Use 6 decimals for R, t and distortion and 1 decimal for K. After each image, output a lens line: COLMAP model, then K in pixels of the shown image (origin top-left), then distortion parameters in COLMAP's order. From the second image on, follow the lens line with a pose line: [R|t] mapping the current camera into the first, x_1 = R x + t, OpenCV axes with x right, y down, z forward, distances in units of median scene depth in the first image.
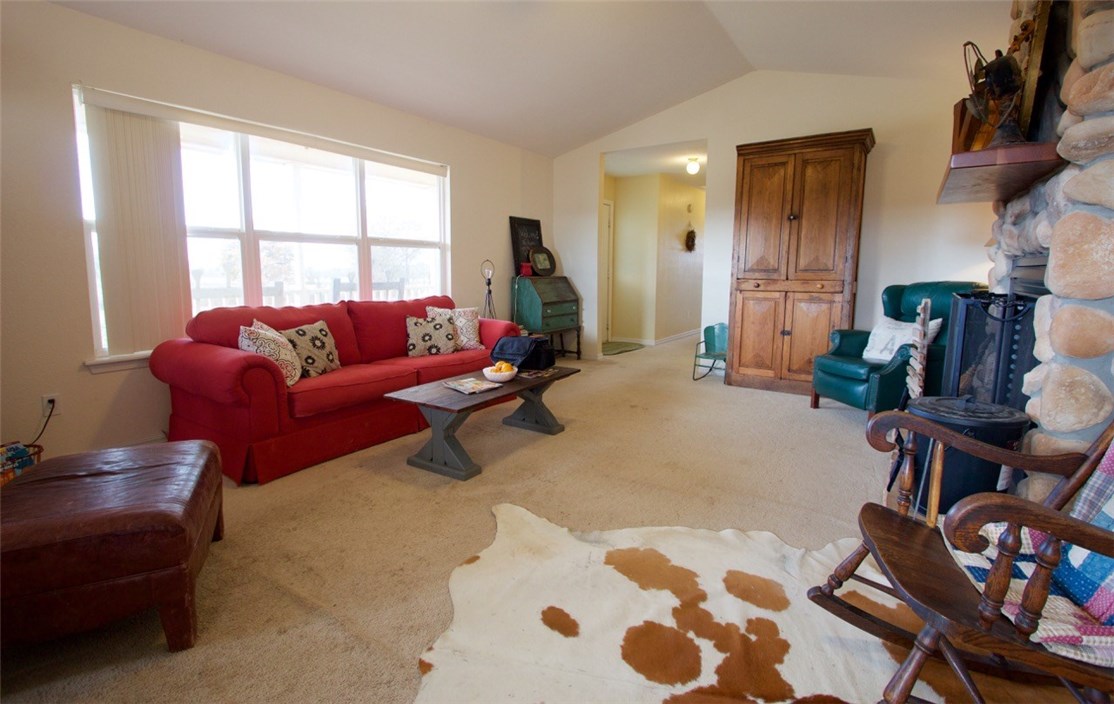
lens RADIAL K [[512.7, 0, 557.0], [0, 512.7, 352.0], [0, 0, 1]] dist [0.000133, 0.000044]
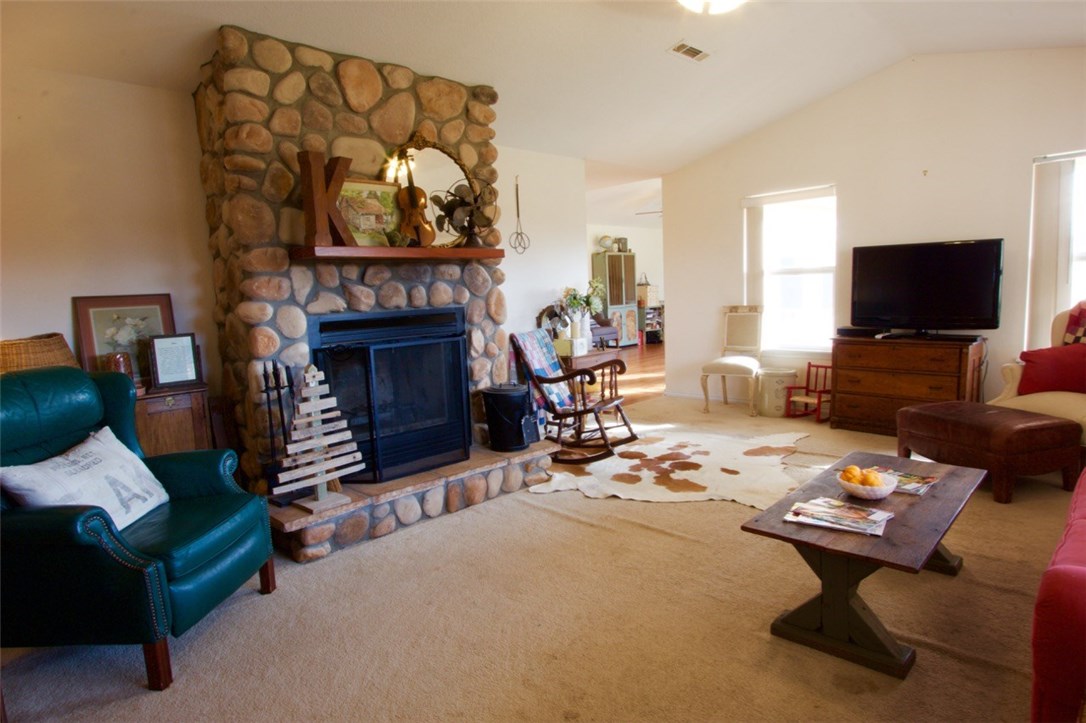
lens RADIAL K [[639.6, 0, 543.0], [0, 639.6, 361.5], [0, 0, 1]] dist [-0.000675, -0.000059]
pose [[-0.983348, 0.006644, 0.181613, 0.273642], [0.055624, 0.962374, 0.265973, -0.643275], [-0.173012, 0.271646, -0.946718, 3.392412]]
